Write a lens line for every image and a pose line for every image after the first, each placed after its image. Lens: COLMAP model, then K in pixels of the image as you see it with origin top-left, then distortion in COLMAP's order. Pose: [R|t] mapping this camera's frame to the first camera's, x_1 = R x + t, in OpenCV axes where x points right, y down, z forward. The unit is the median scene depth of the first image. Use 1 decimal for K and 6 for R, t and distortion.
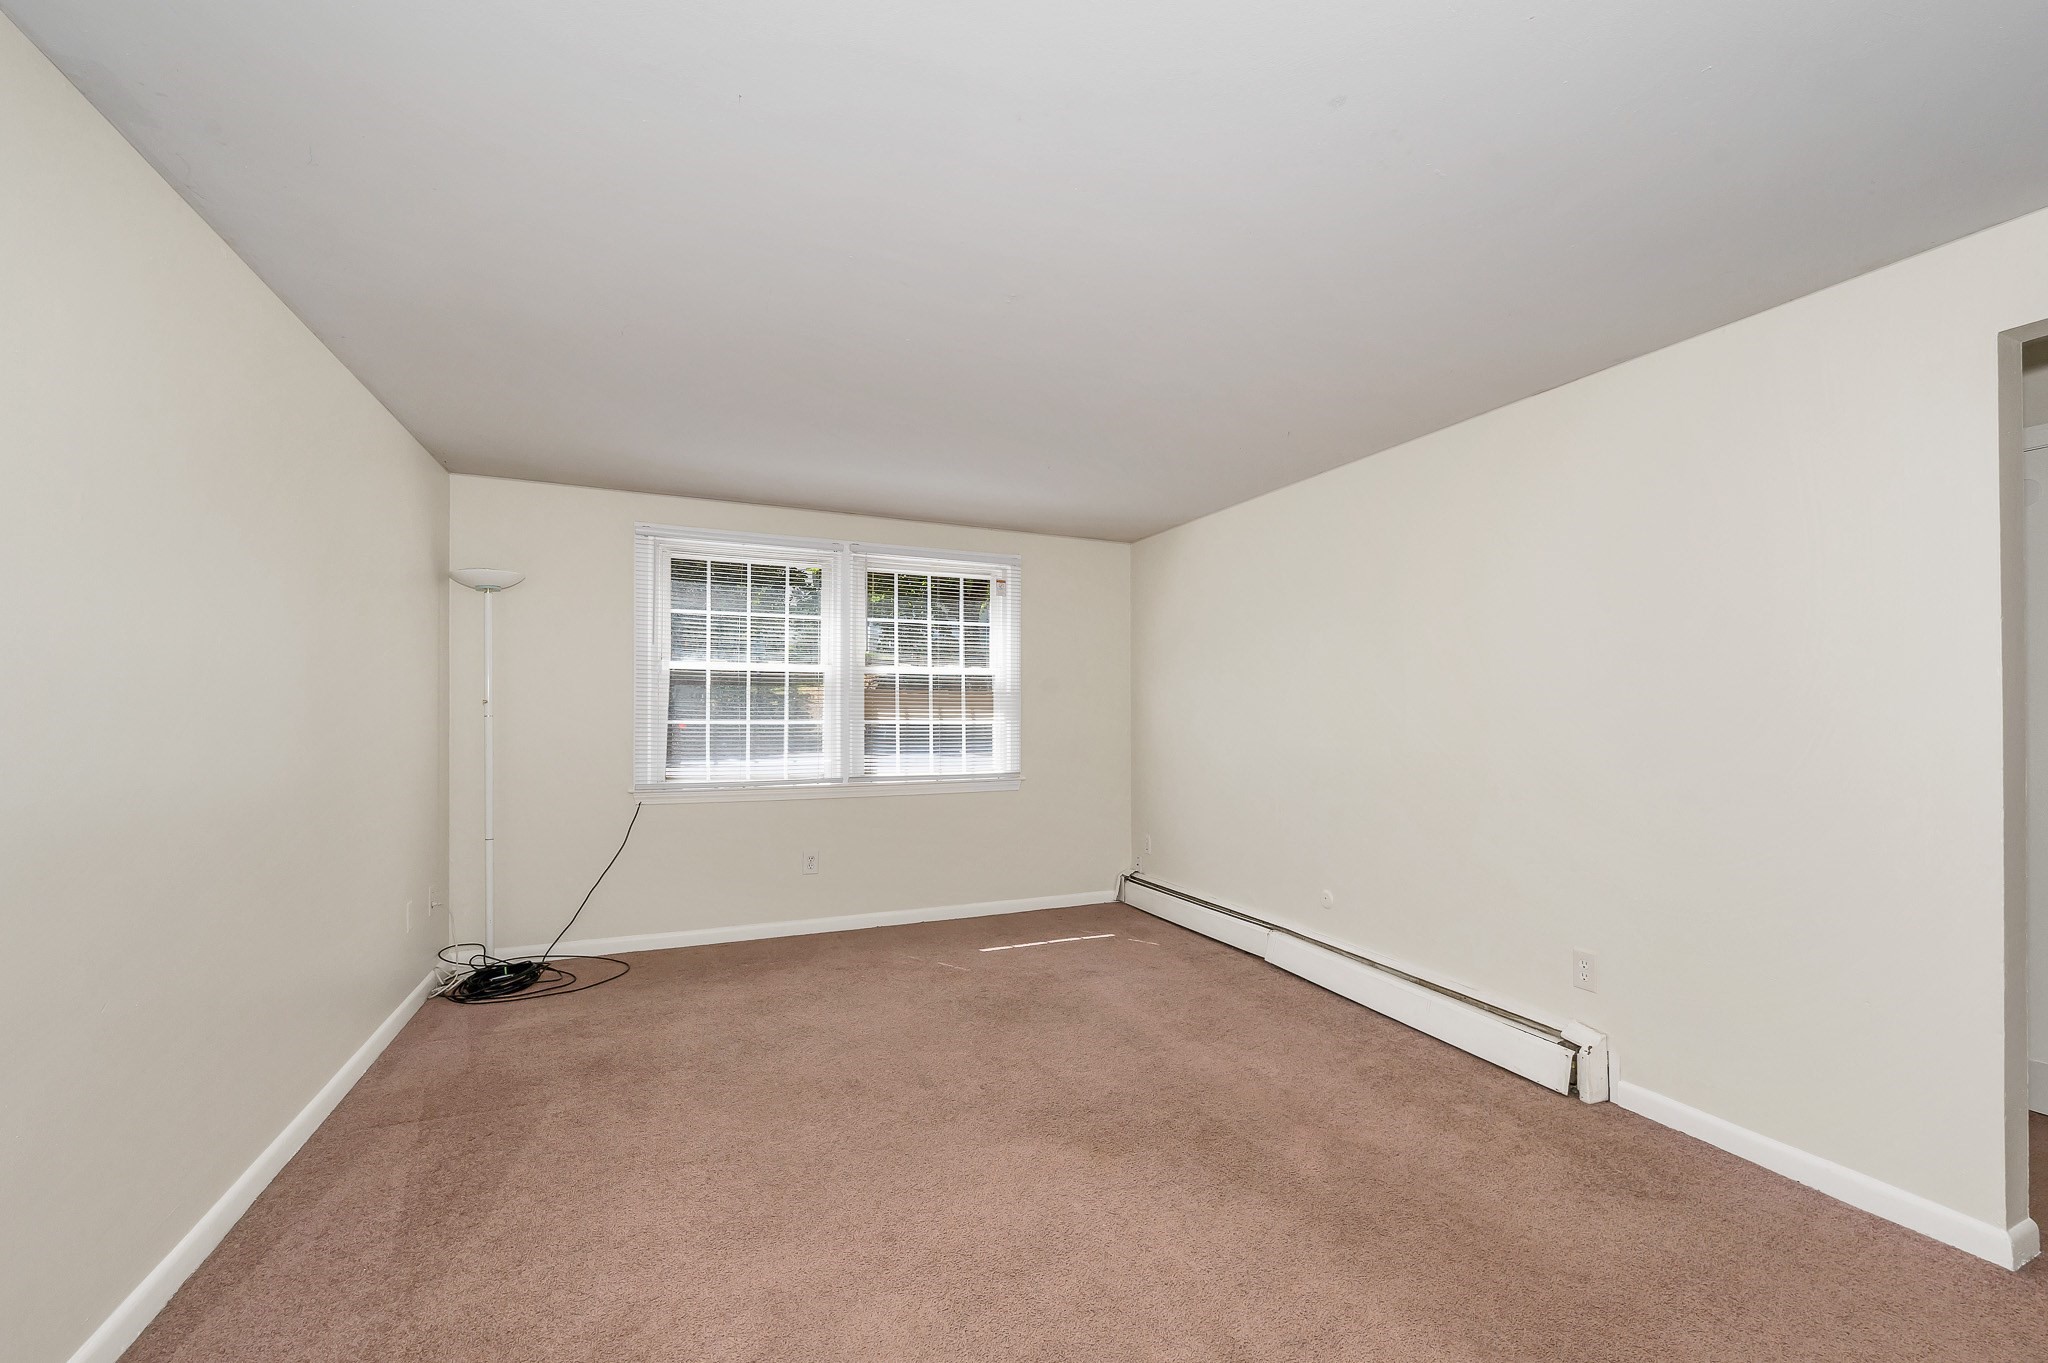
lens RADIAL K [[820.0, 0, 1028.0], [0, 820.0, 698.8], [0, 0, 1]] dist [0.000538, 0.000159]
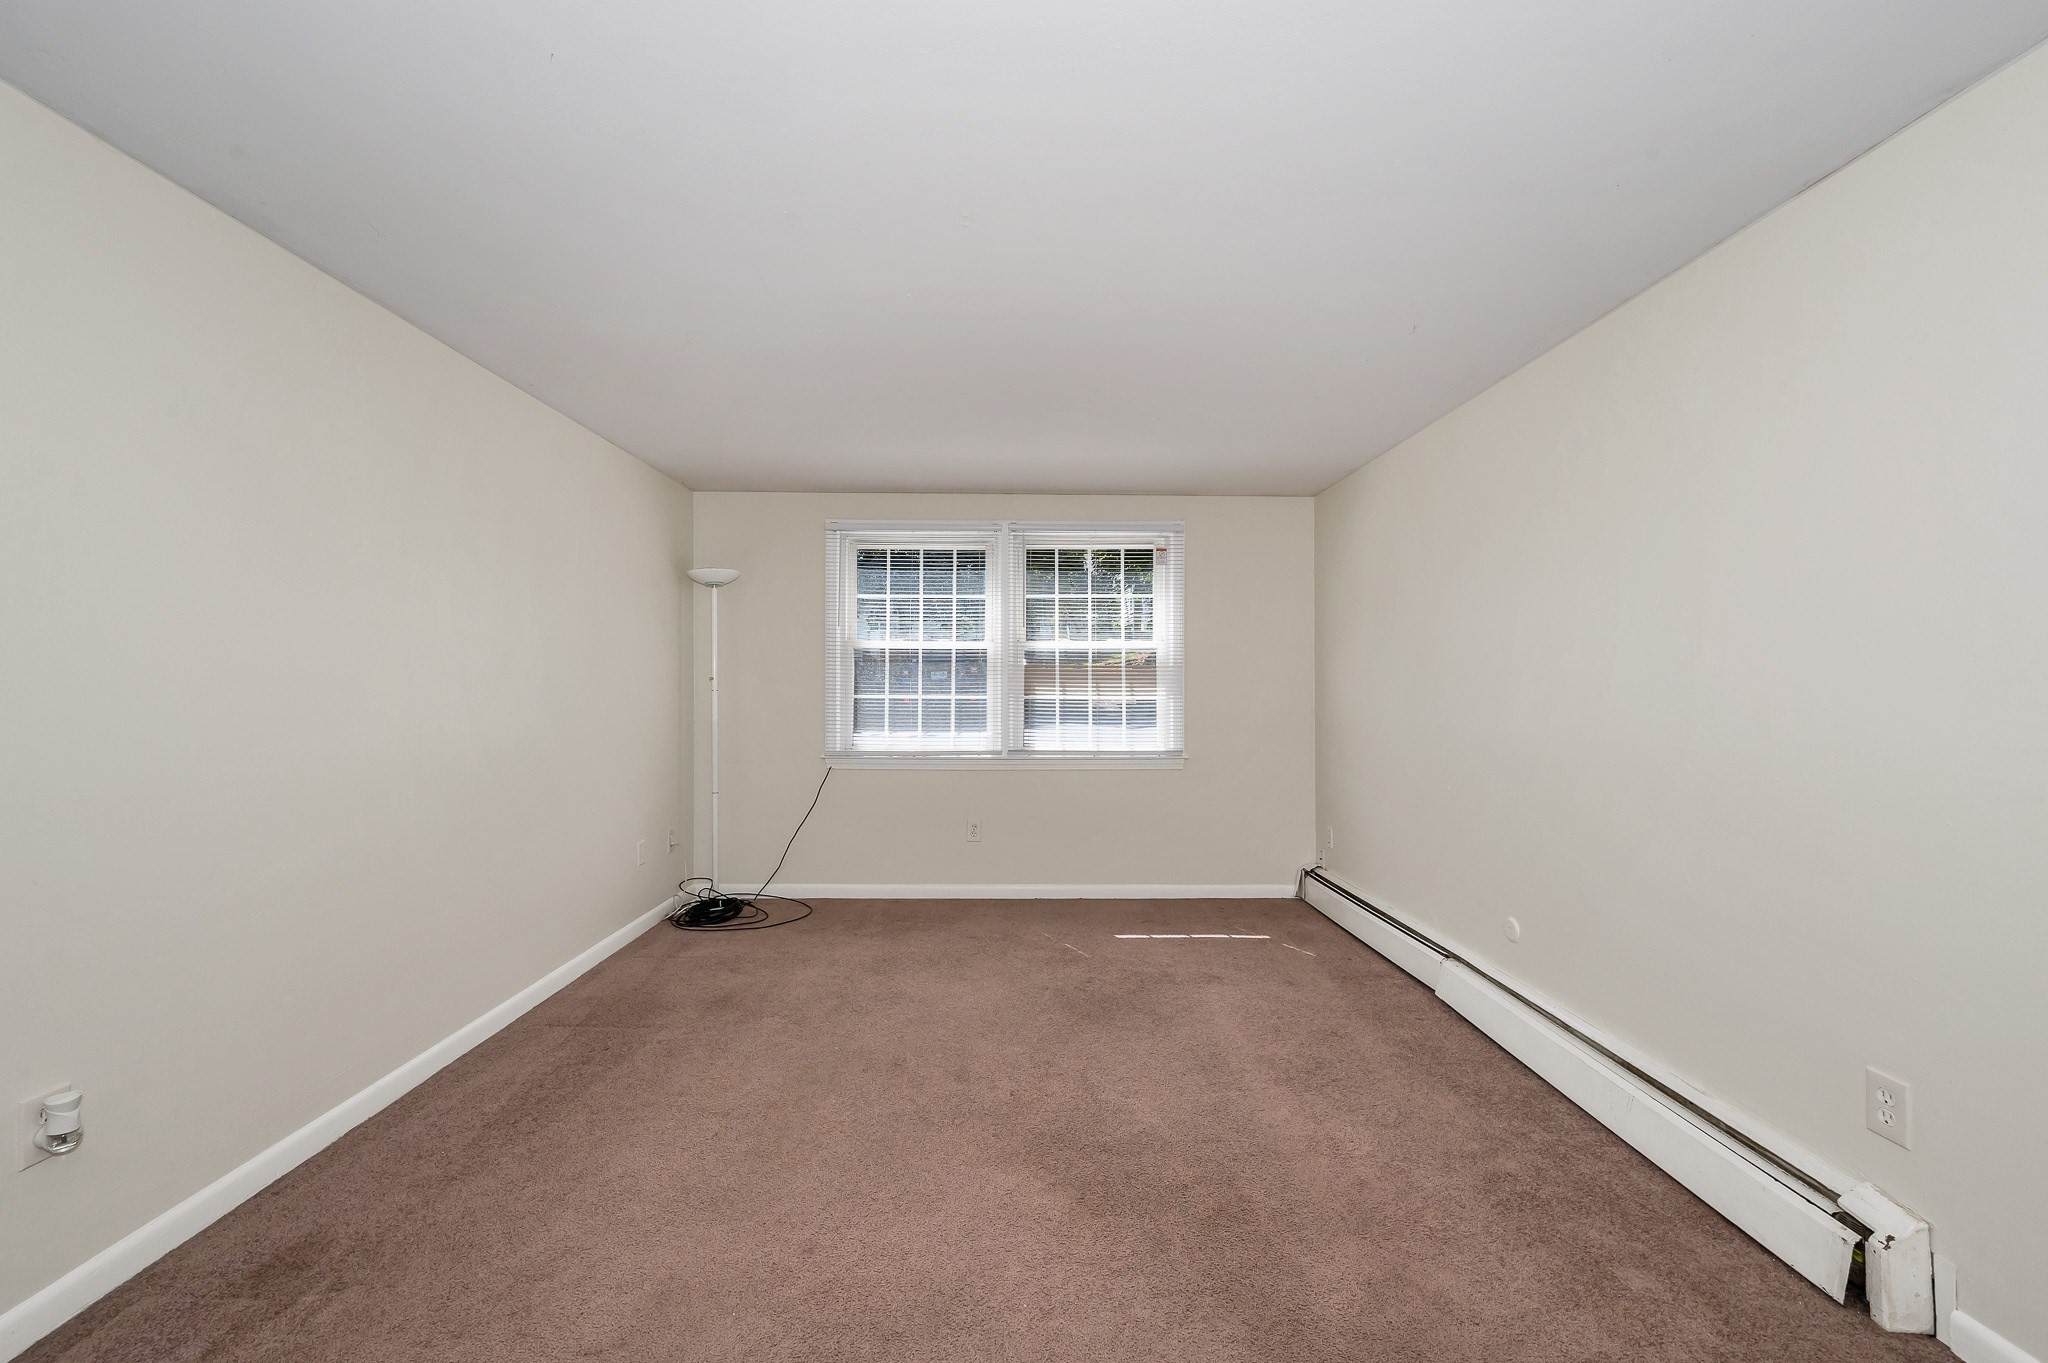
lens RADIAL K [[764.5, 0, 1021.9], [0, 764.5, 674.4], [0, 0, 1]] dist [0.000283, -0.000017]
pose [[0.921610, -0.006861, -0.388058, 0.207803], [0.007335, 0.999973, -0.000261, 0.001045], [0.388049, -0.002606, 0.921635, 0.149850]]
